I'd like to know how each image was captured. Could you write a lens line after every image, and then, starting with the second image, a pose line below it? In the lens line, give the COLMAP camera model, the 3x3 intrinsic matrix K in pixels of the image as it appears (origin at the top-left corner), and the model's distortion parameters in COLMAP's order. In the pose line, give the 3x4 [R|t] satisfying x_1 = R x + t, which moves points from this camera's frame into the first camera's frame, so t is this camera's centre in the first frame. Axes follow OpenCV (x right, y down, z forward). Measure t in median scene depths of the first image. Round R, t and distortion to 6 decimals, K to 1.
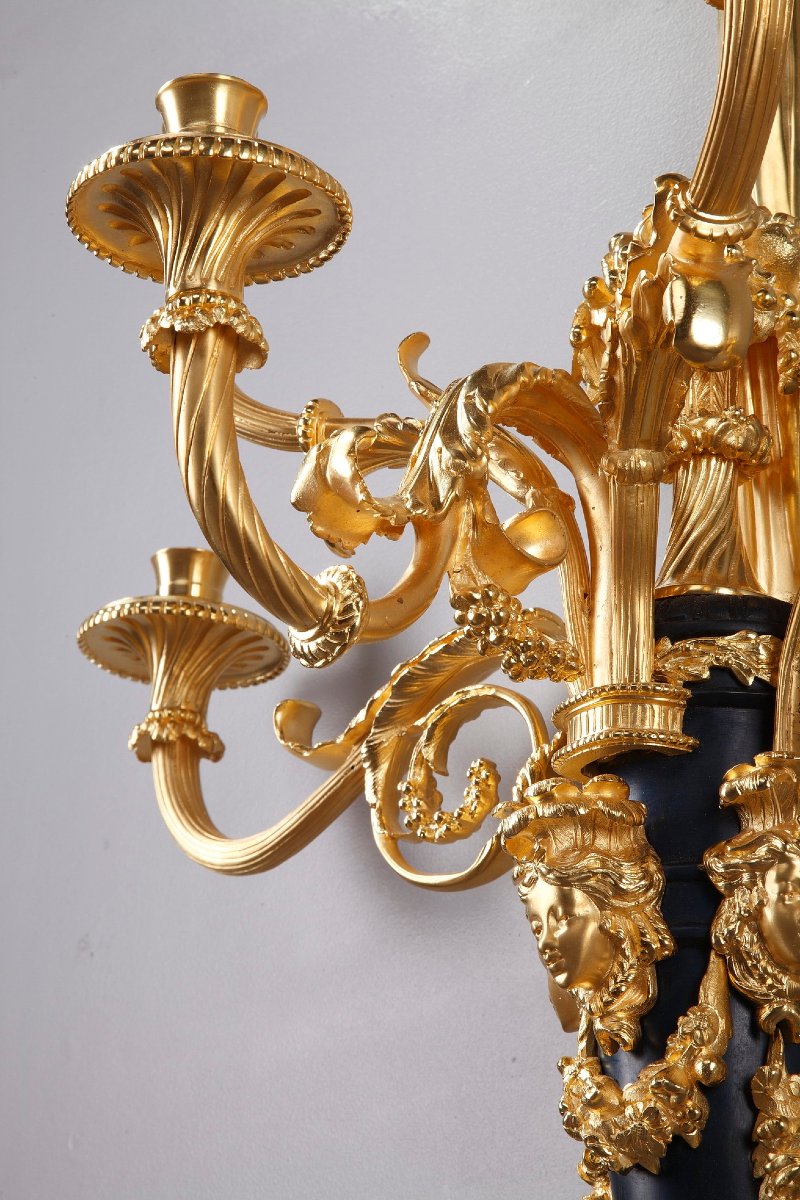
lens RADIAL K [[2901.4, 0, 405.3], [0, 2901.4, 612.4], [0, 0, 1]] dist [0.392166, 0.000000]
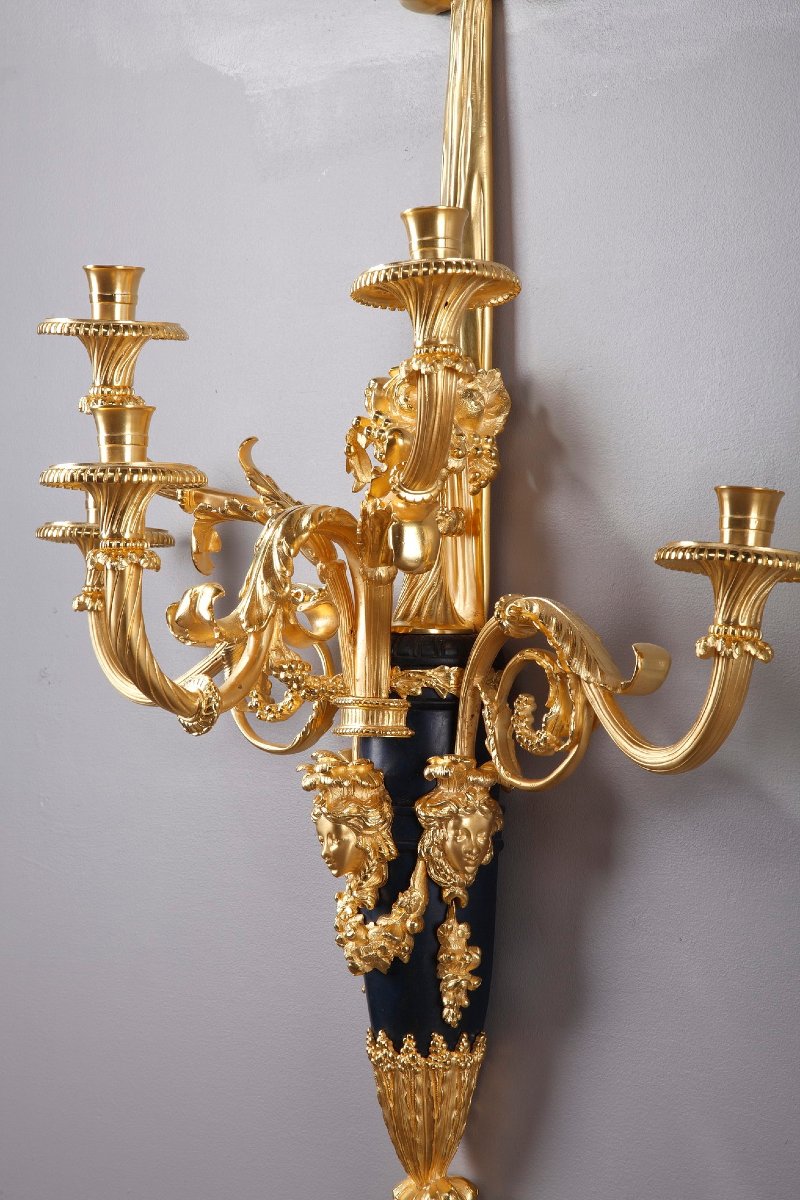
lens RADIAL K [[2901.4, 0, 394.4], [0, 2901.4, 588.3], [0, 0, 1]] dist [0.392166, 0.000000]
pose [[0.999321, -0.012945, 0.034502, 0.030851], [0.000754, 0.943254, 0.332070, -0.626628], [-0.036843, -0.331819, 0.942623, -0.617412]]
